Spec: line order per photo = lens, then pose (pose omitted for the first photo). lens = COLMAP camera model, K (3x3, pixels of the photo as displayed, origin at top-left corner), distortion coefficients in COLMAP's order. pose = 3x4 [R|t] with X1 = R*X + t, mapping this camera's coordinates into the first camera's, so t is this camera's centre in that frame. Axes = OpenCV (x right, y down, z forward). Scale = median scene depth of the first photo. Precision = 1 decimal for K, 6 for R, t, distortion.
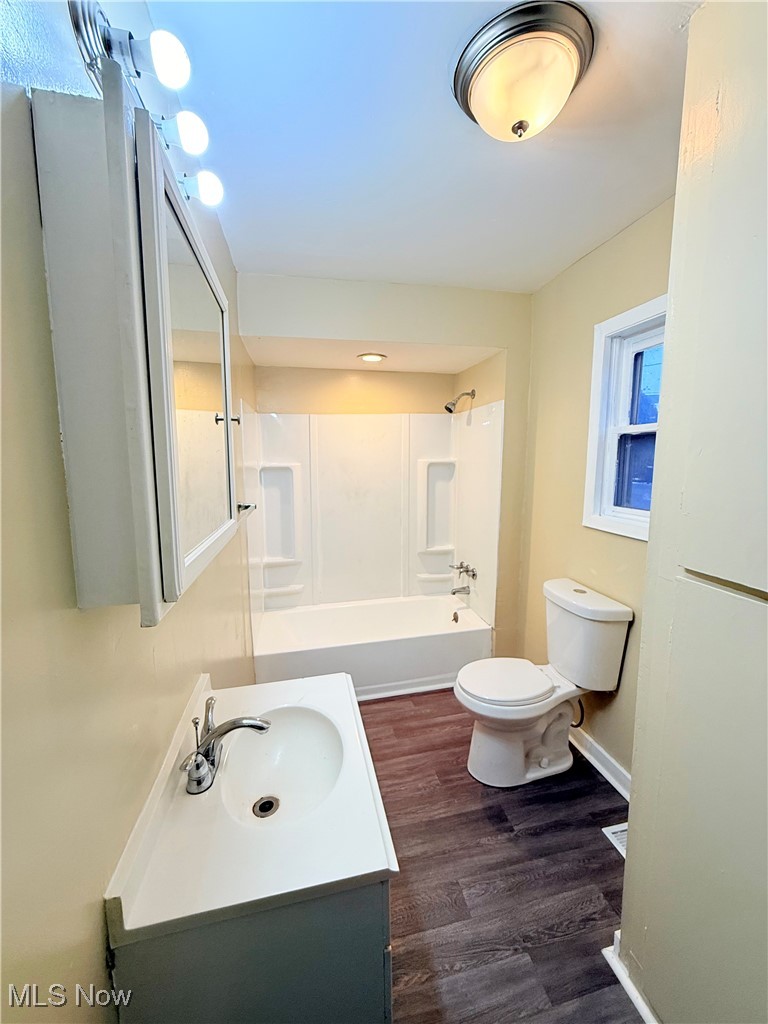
lens RADIAL K [[405.2, 0, 384.2], [0, 405.2, 506.3], [0, 0, 1]] dist [-0.000913, -0.000074]
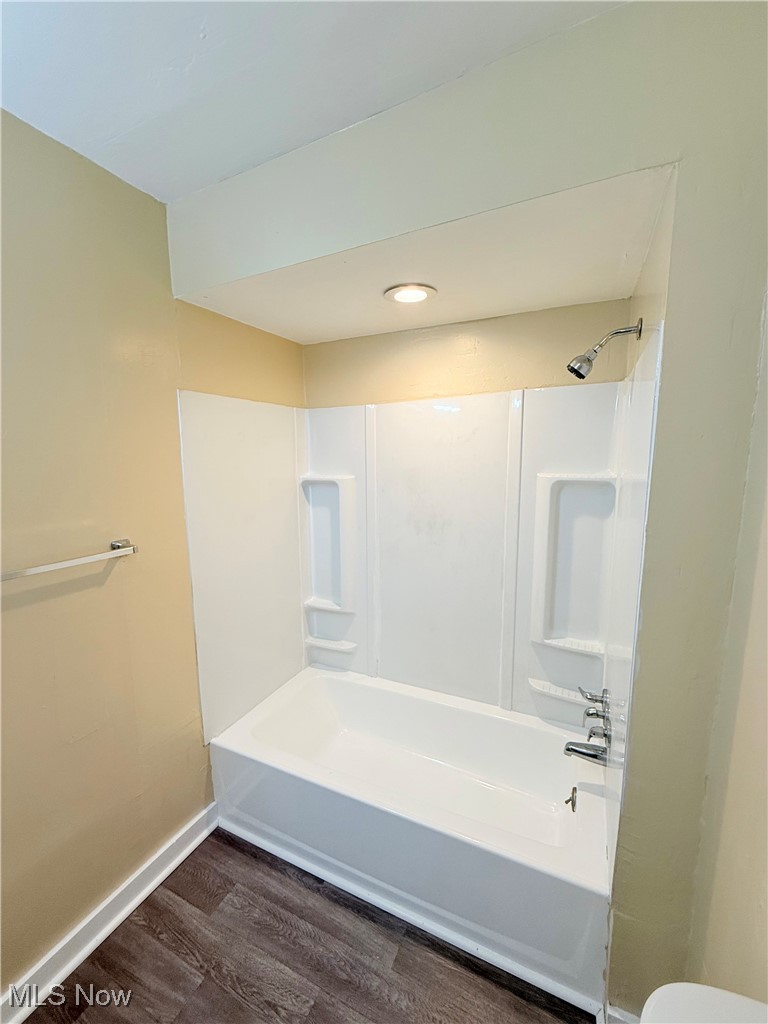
lens RADIAL K [[409.1, 0, 386.3], [0, 409.1, 511.0], [0, 0, 1]] dist [0.002381, 0.000662]
pose [[0.792538, 0.083933, -0.604019, 0.264523], [-0.069155, 0.996464, 0.047726, -0.080701], [0.605888, 0.003946, 0.795540, 0.459860]]
